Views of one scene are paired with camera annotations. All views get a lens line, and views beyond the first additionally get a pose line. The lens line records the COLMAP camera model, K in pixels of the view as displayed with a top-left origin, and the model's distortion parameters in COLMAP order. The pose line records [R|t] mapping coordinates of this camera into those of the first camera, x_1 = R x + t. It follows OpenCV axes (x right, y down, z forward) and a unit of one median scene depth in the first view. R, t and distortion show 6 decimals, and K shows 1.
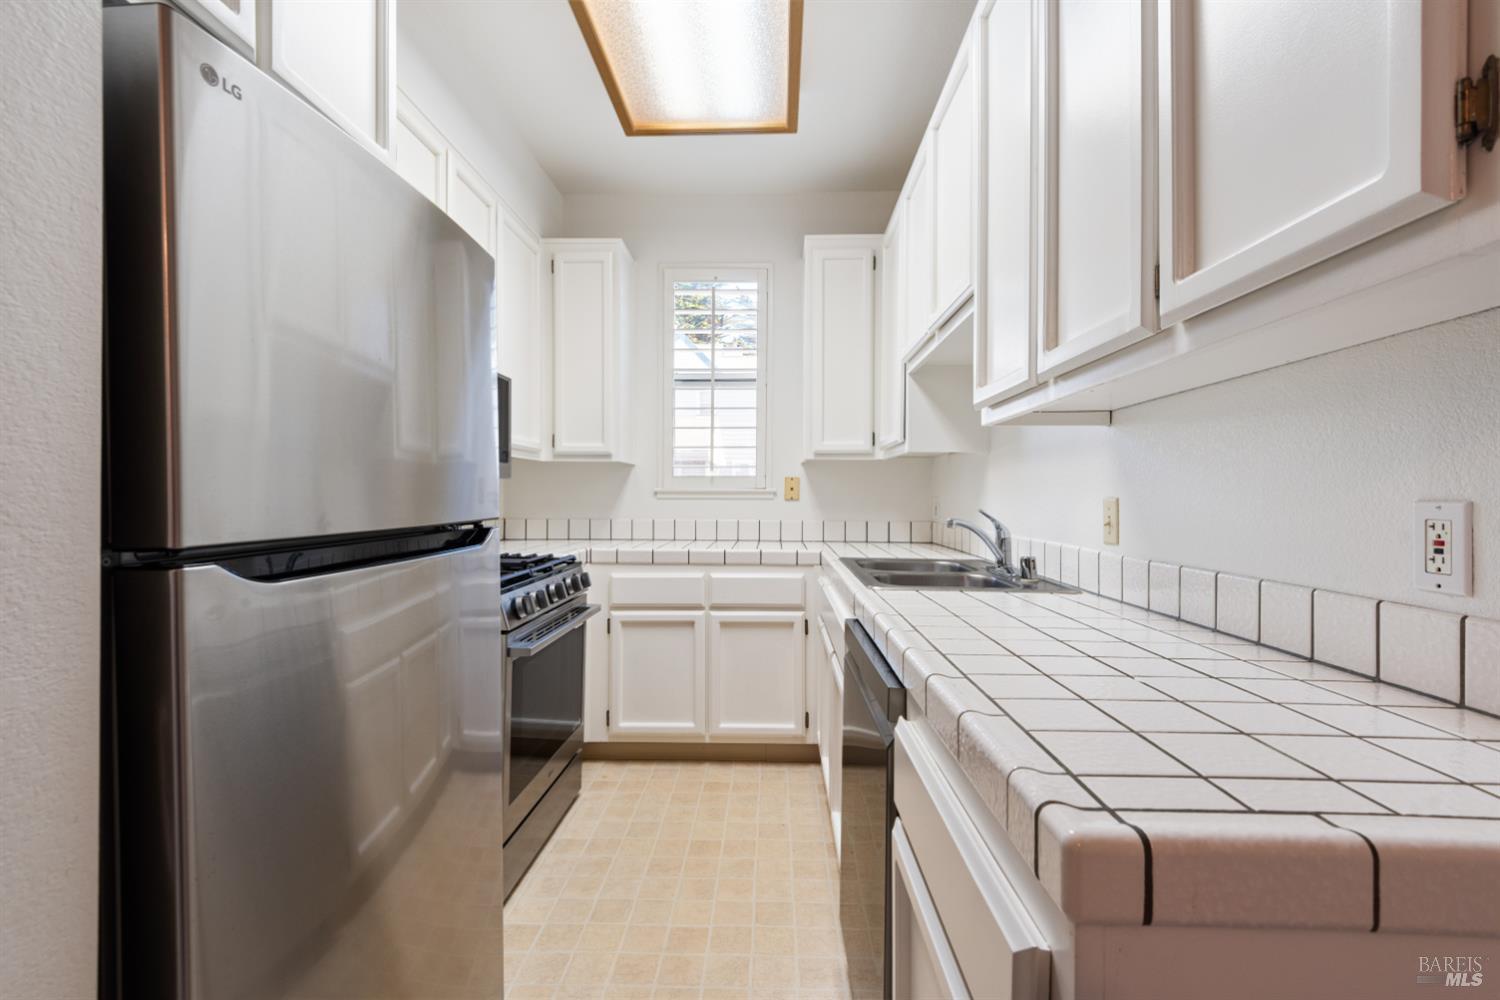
lens RADIAL K [[681.3, 0, 752.4], [0, 681.3, 491.7], [0, 0, 1]] dist [0.029404, -0.013340]
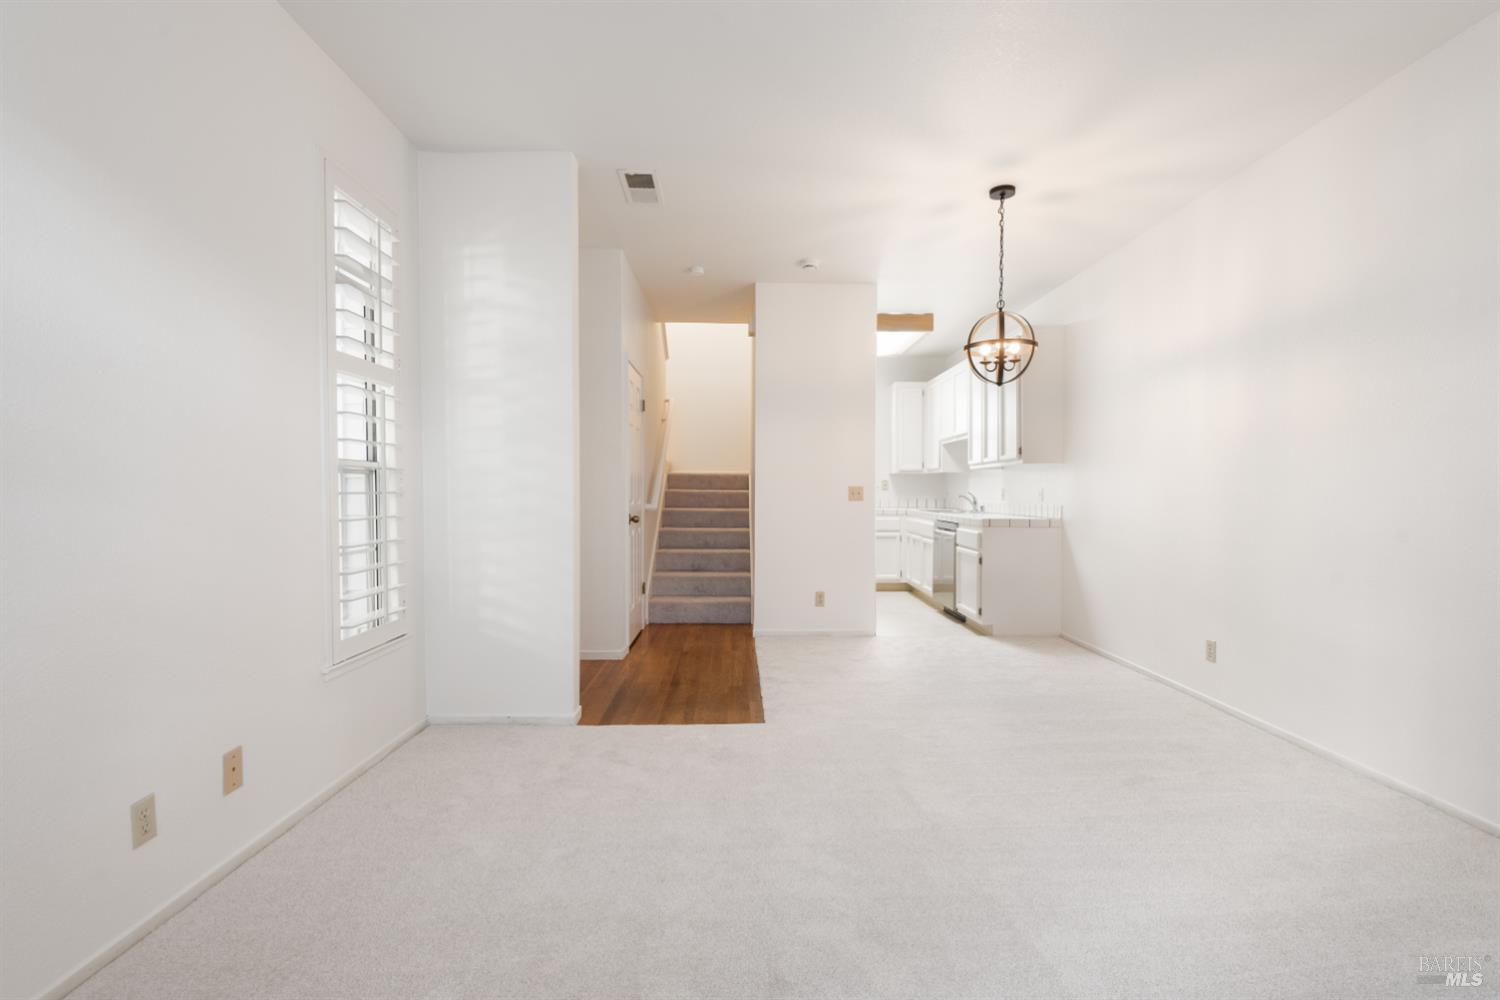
lens RADIAL K [[712.5, 0, 747.7], [0, 712.5, 494.8], [0, 0, 1]] dist [0.011612, -0.009358]
pose [[0.998734, -0.000112, 0.050309, -0.645884], [-0.000405, 0.999947, 0.010266, 0.002989], [-0.050307, -0.010273, 0.998681, -1.703688]]
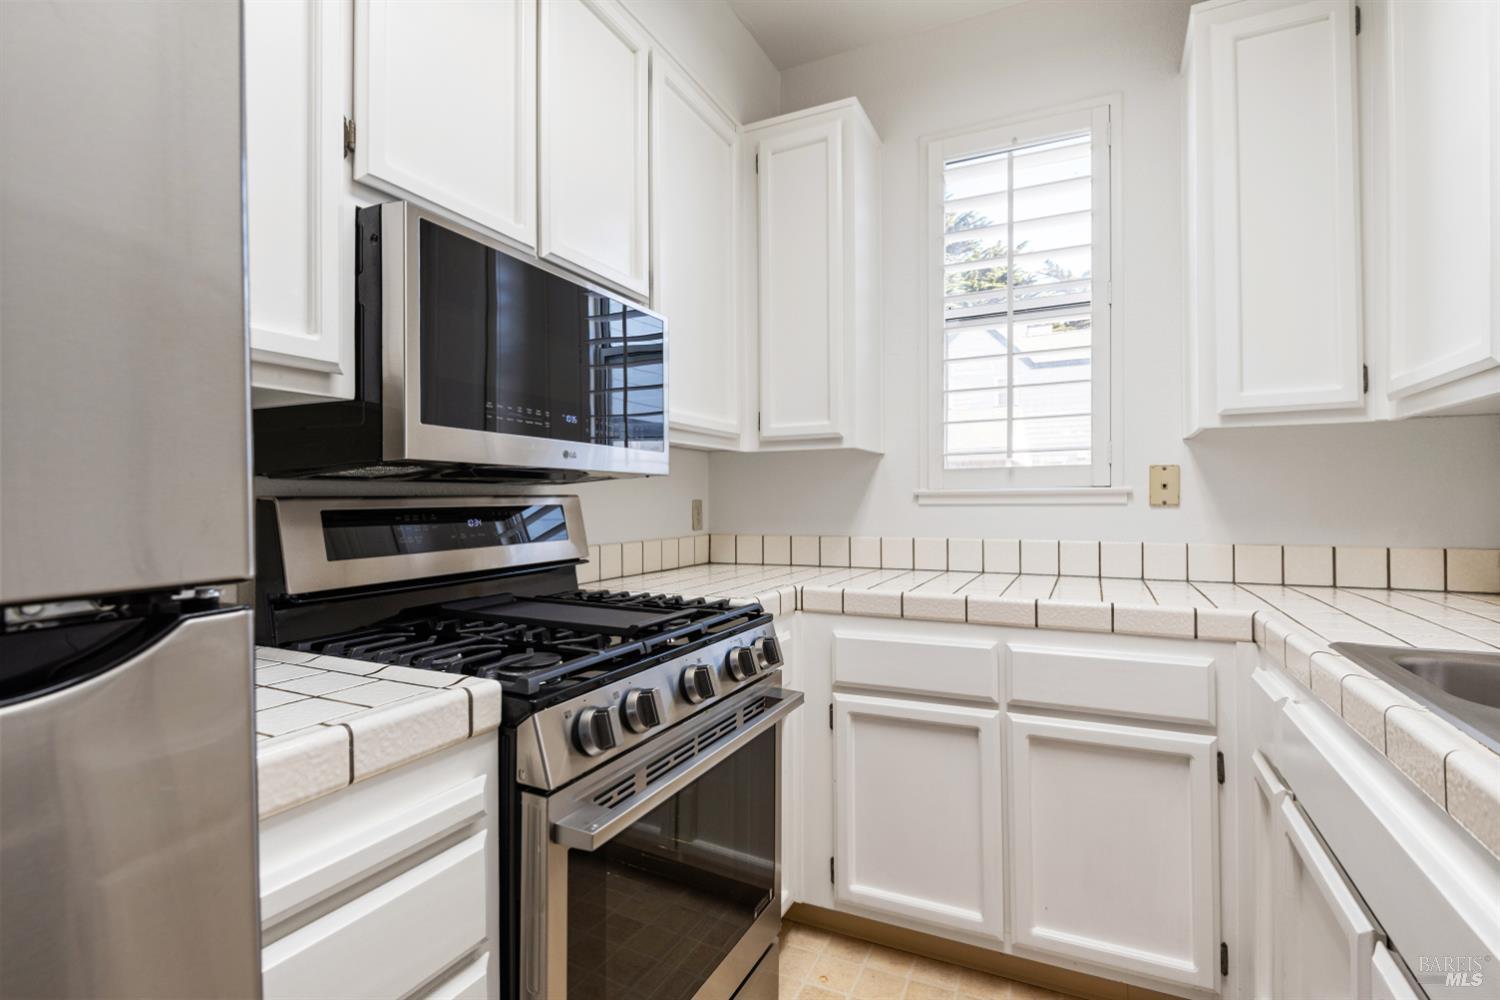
lens RADIAL K [[712.5, 0, 748.7], [0, 712.5, 497.8], [0, 0, 1]] dist [0.011612, -0.009358]
pose [[0.914360, -0.011941, -0.404727, -0.019892], [0.012159, 0.999924, -0.002033, 0.003130], [0.404721, -0.003062, 0.914435, 0.399046]]
